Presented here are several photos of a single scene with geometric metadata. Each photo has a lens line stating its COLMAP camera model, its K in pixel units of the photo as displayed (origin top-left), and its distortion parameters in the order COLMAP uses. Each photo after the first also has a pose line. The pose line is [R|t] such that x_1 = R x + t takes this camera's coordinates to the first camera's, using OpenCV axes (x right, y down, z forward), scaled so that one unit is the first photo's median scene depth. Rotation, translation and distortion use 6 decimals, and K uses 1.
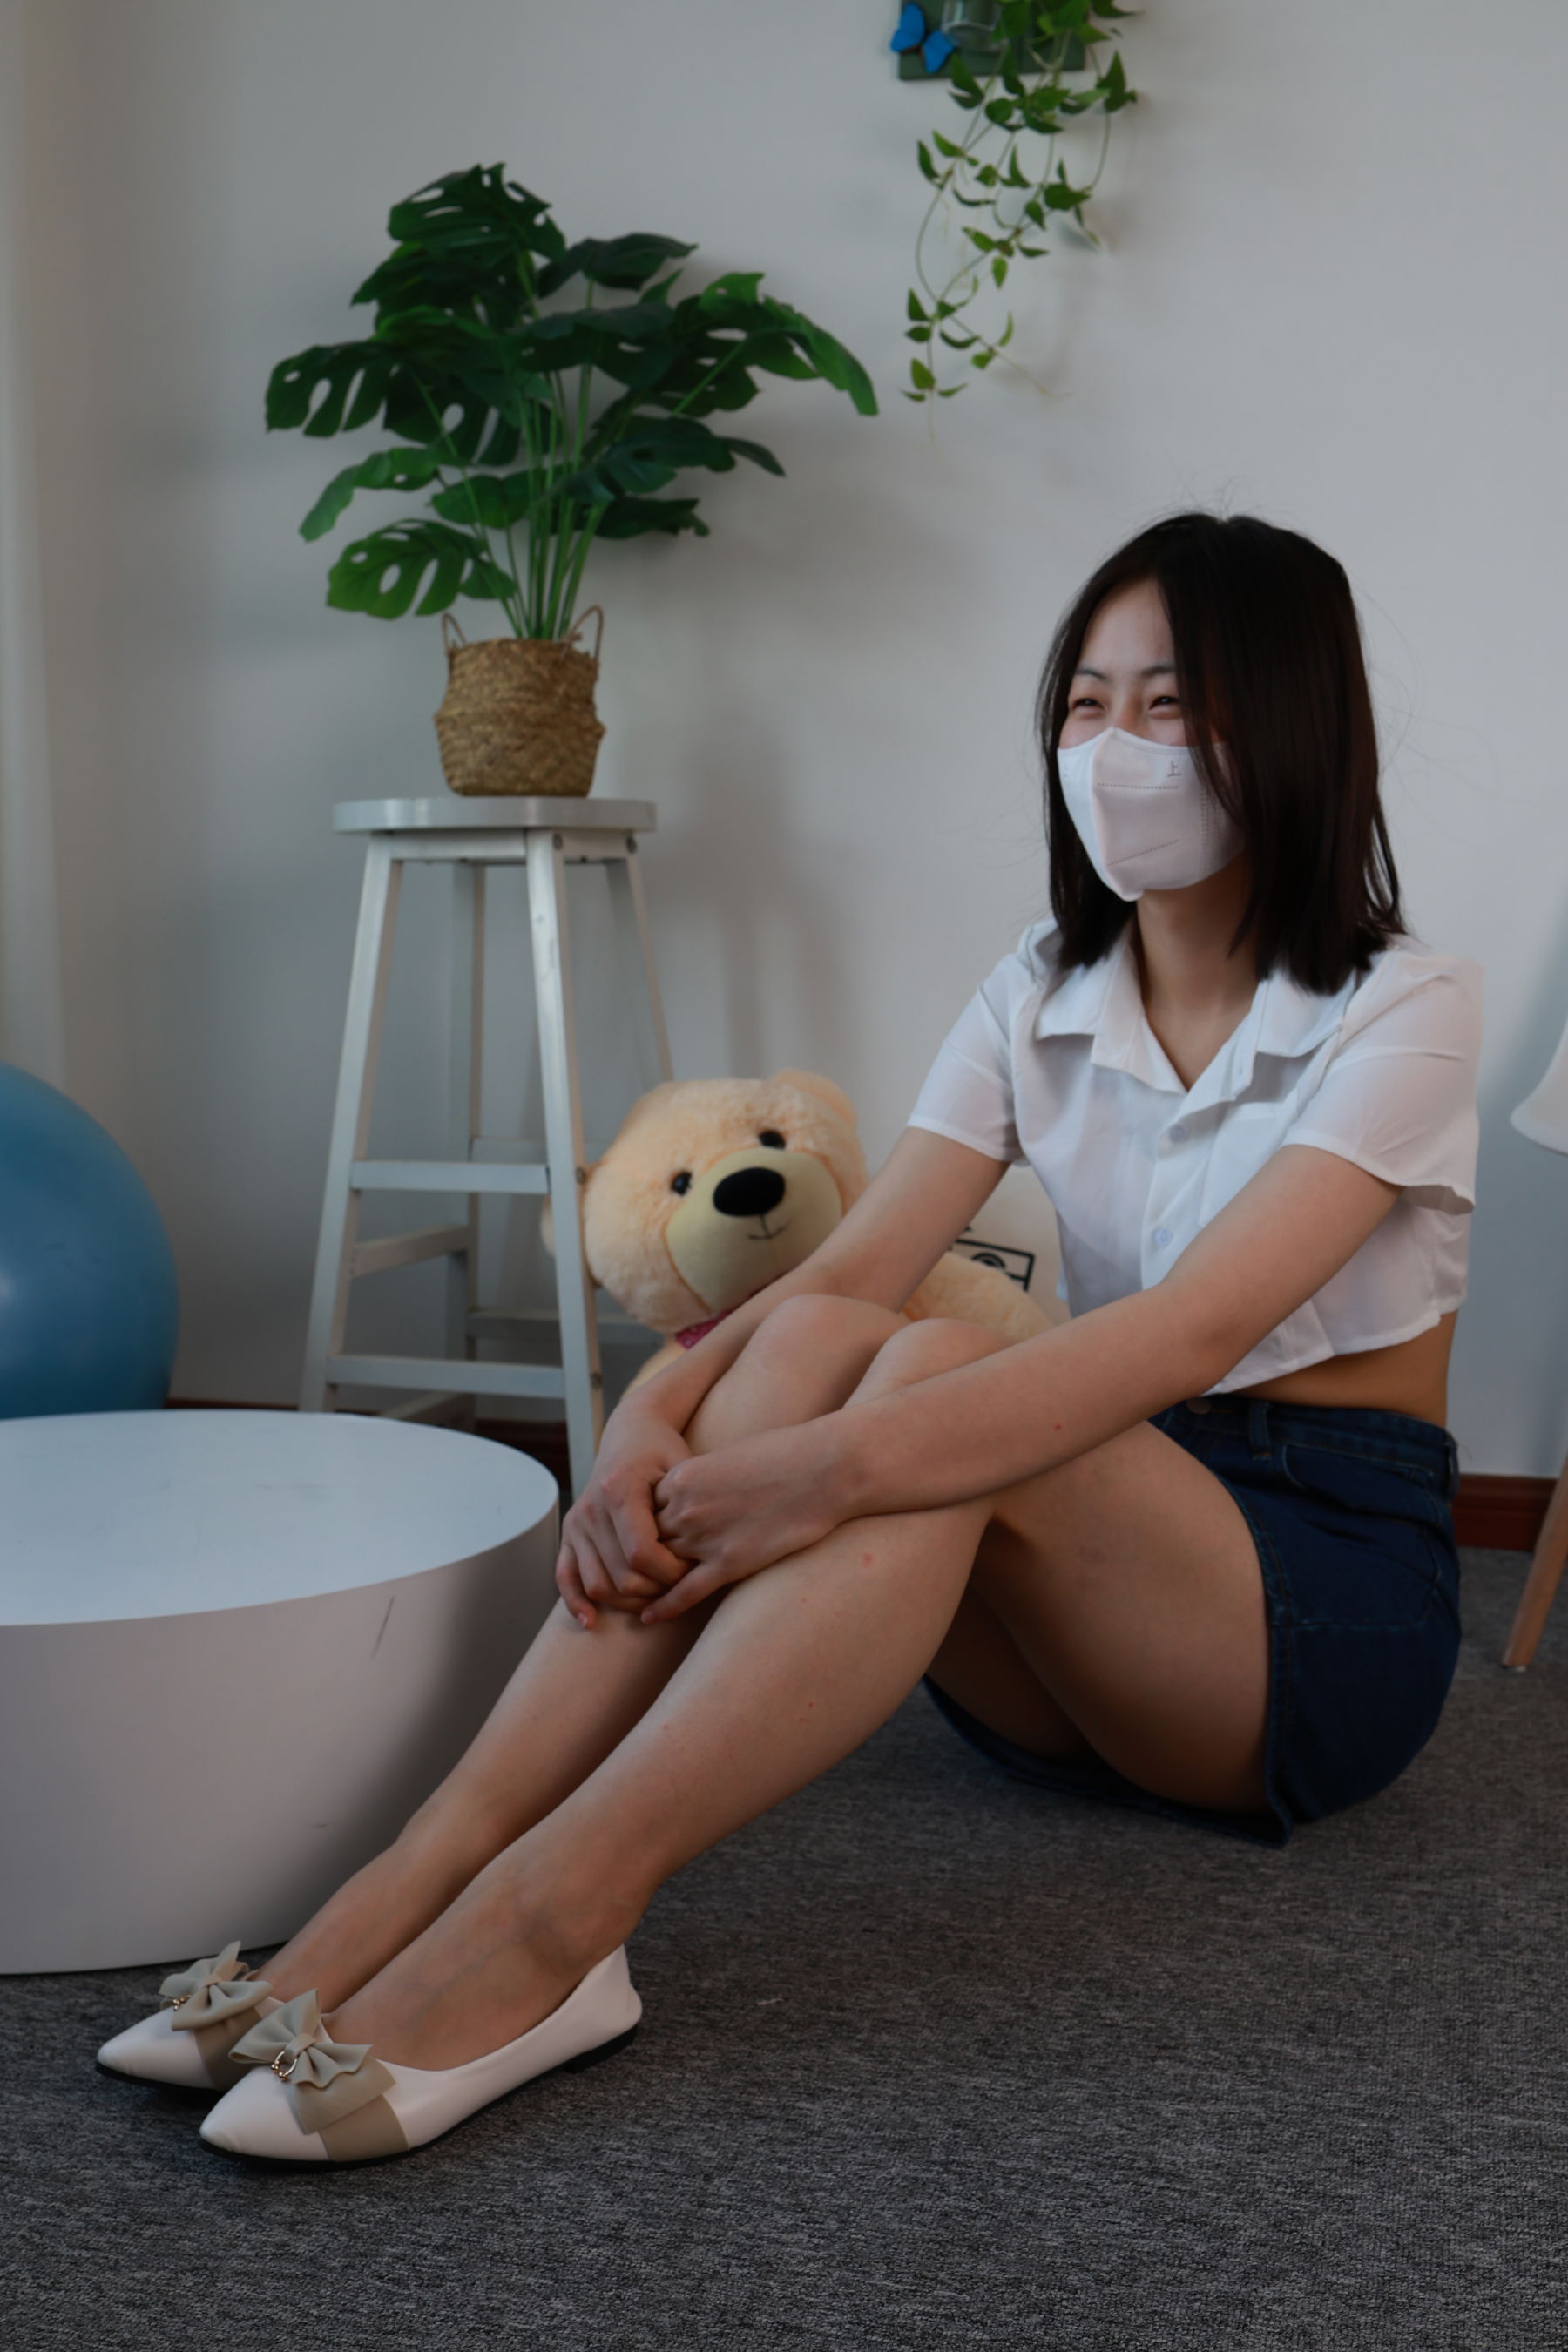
lens RADIAL K [[2378.9, 0, 777.6], [0, 2378.9, 1190.4], [0, 0, 1]] dist [-0.069154, 0.012653]
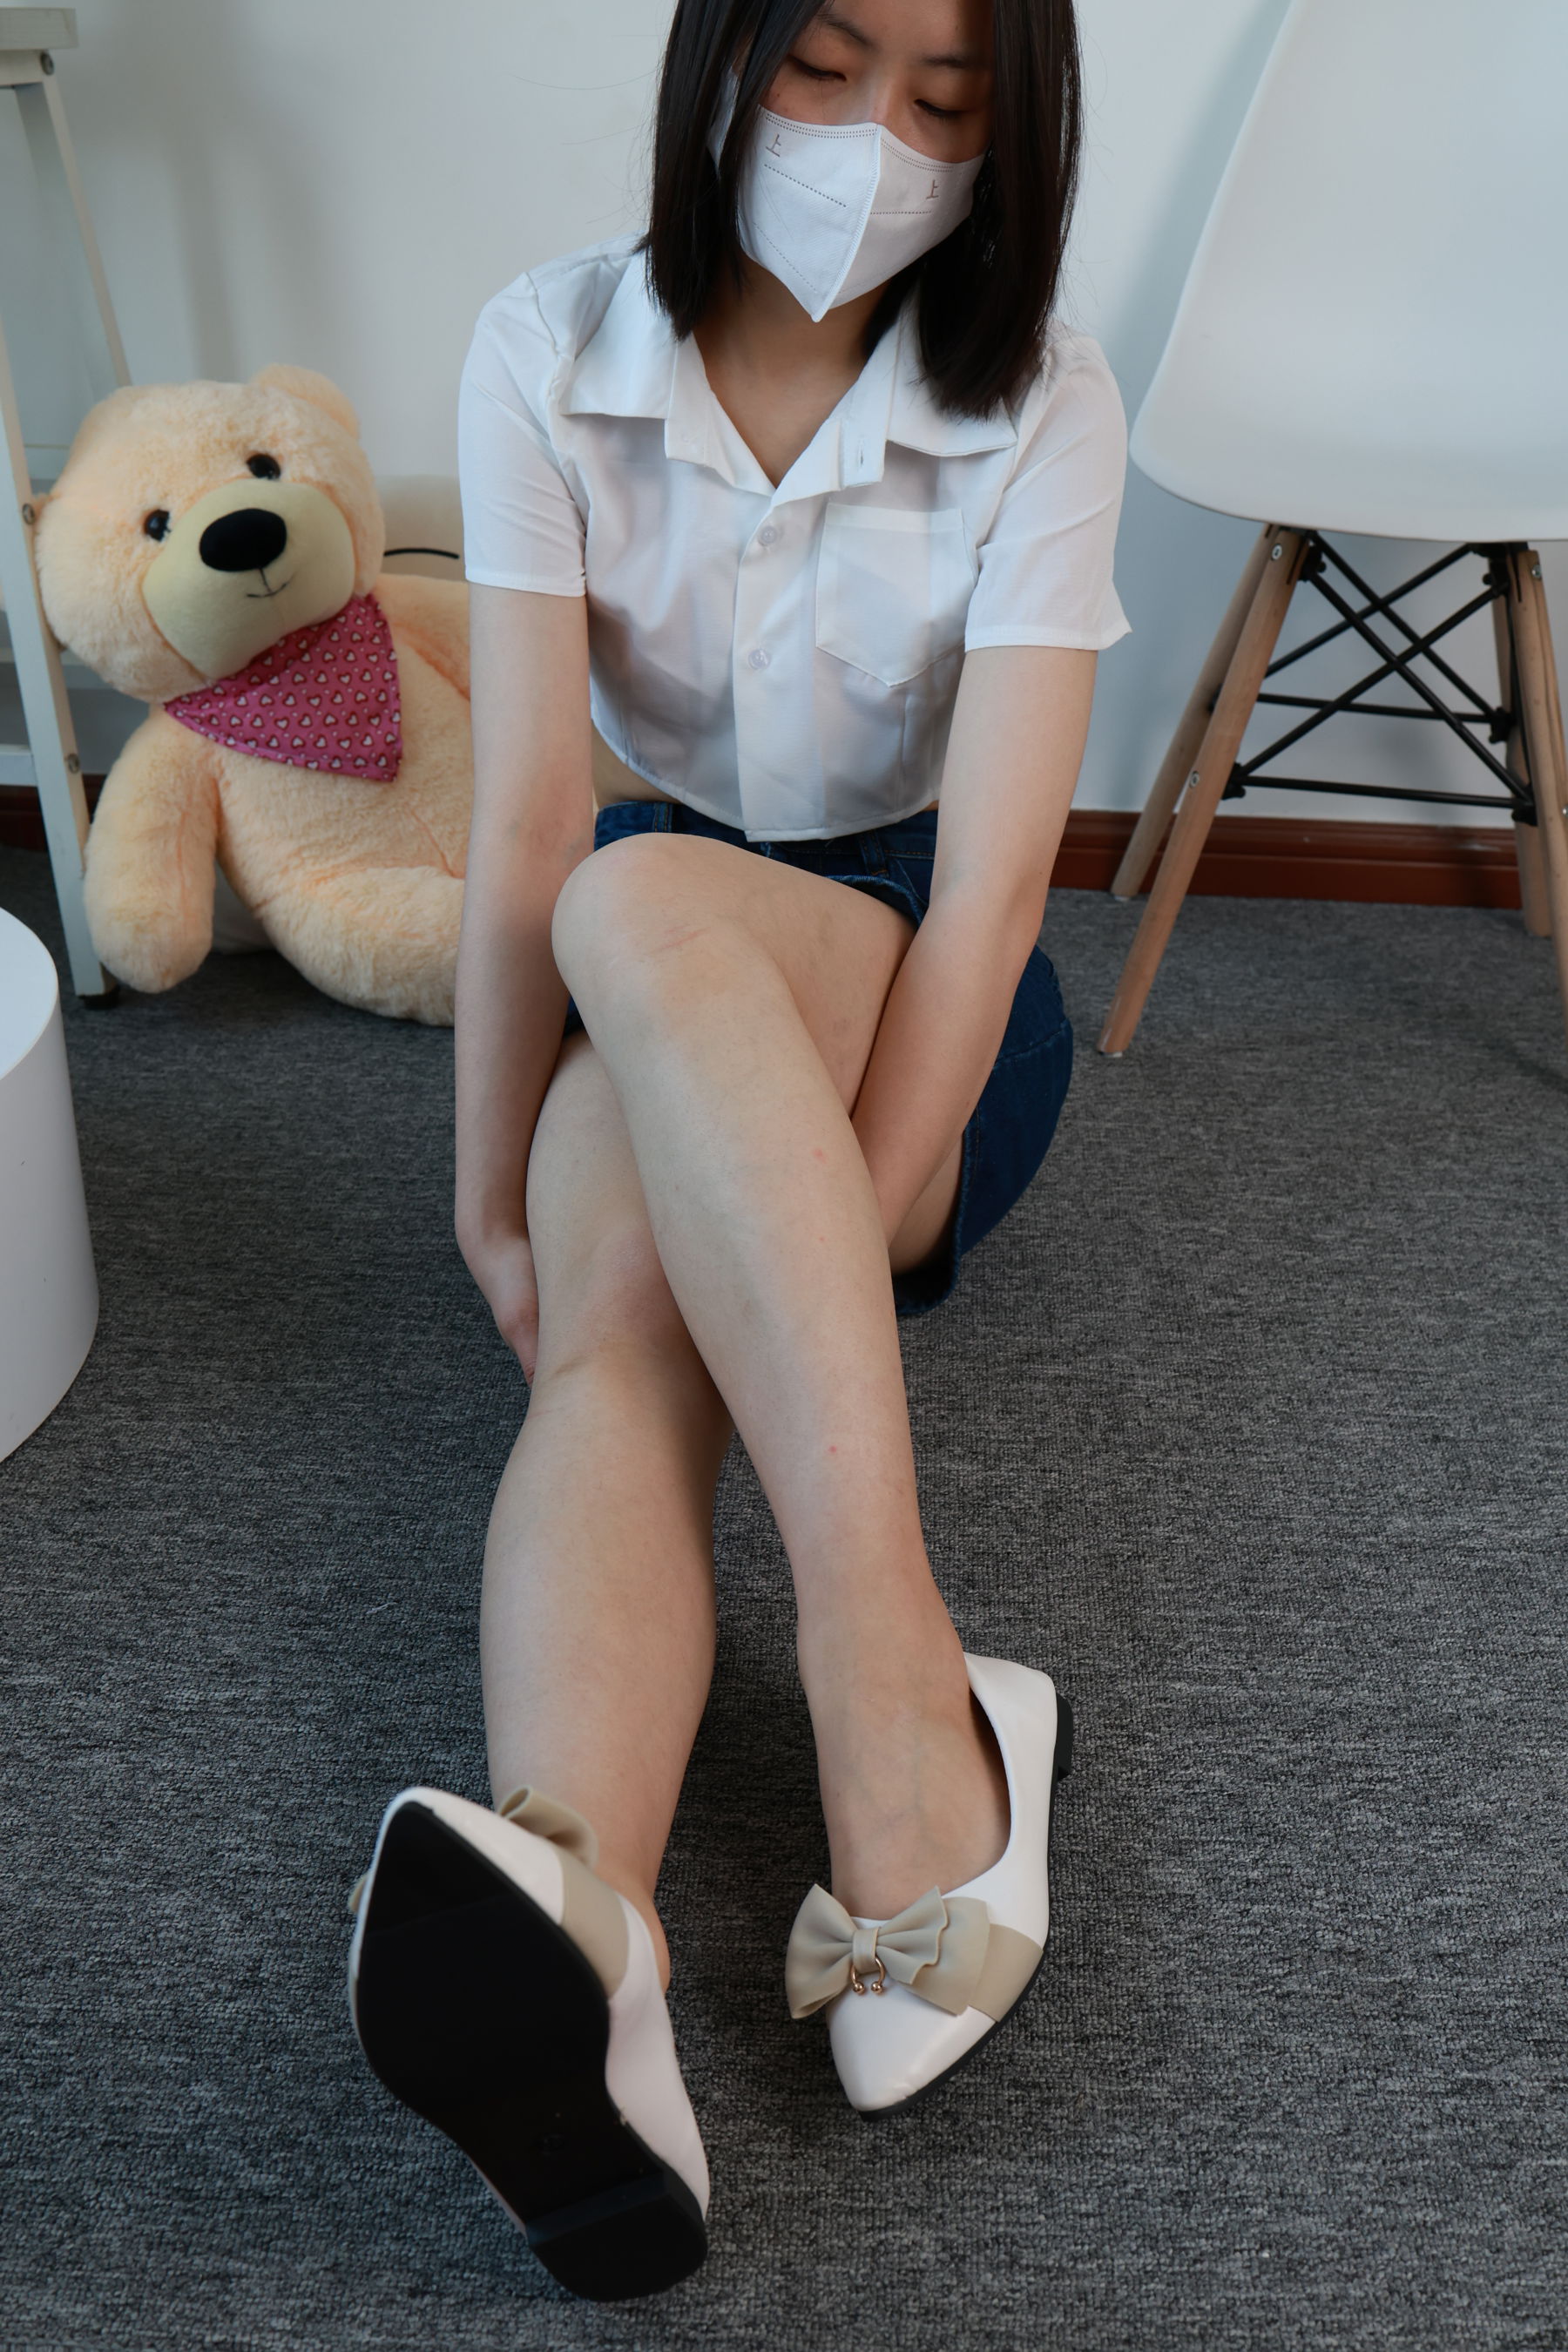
lens RADIAL K [[2377.9, 0, 814.4], [0, 2377.9, 1181.5], [0, 0, 1]] dist [-0.101887, 0.147907]
pose [[0.971654, -0.082515, 0.221541, -0.017786], [-0.000564, 0.936298, 0.351207, -0.076181], [-0.236408, -0.341376, 0.909711, 0.127924]]
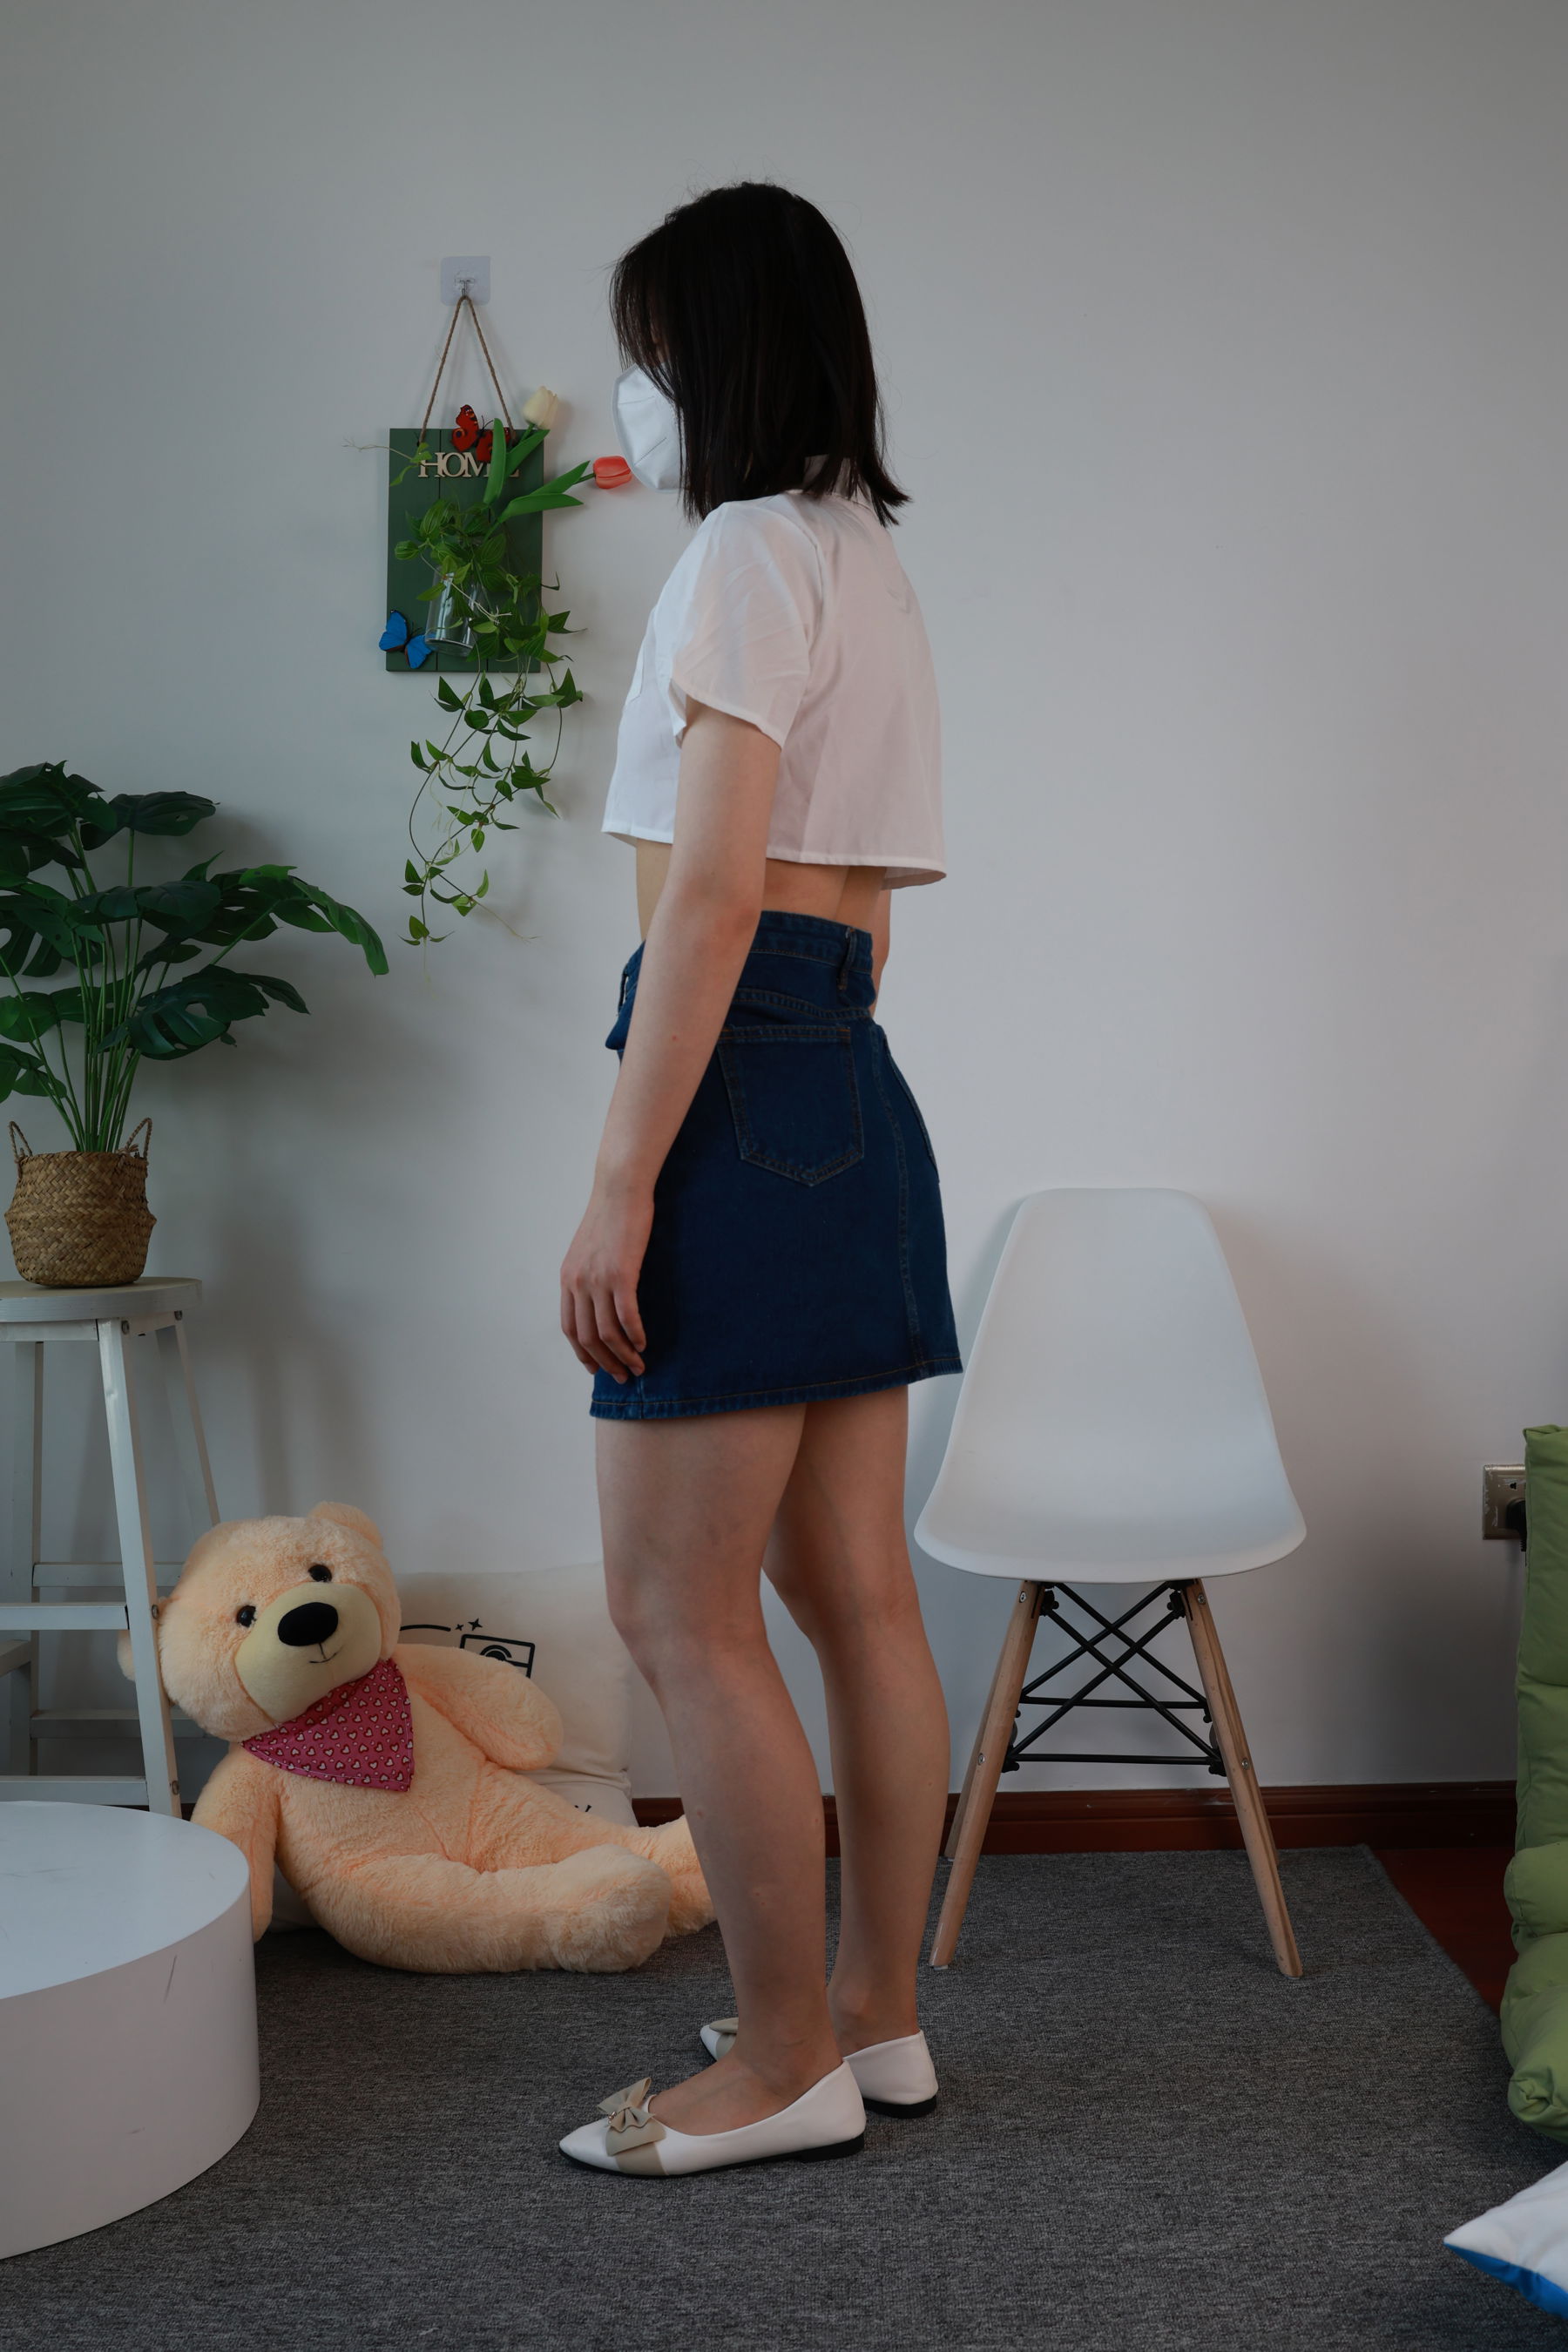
lens RADIAL K [[2371.9, 0, 784.0], [0, 2371.9, 1176.0], [0, 0, 1]] dist [-0.086493, 0.069743]
pose [[0.963940, -0.025336, 0.264911, -0.087352], [0.048674, 0.995451, -0.081907, -0.112590], [-0.261631, 0.091847, 0.960788, -0.221102]]
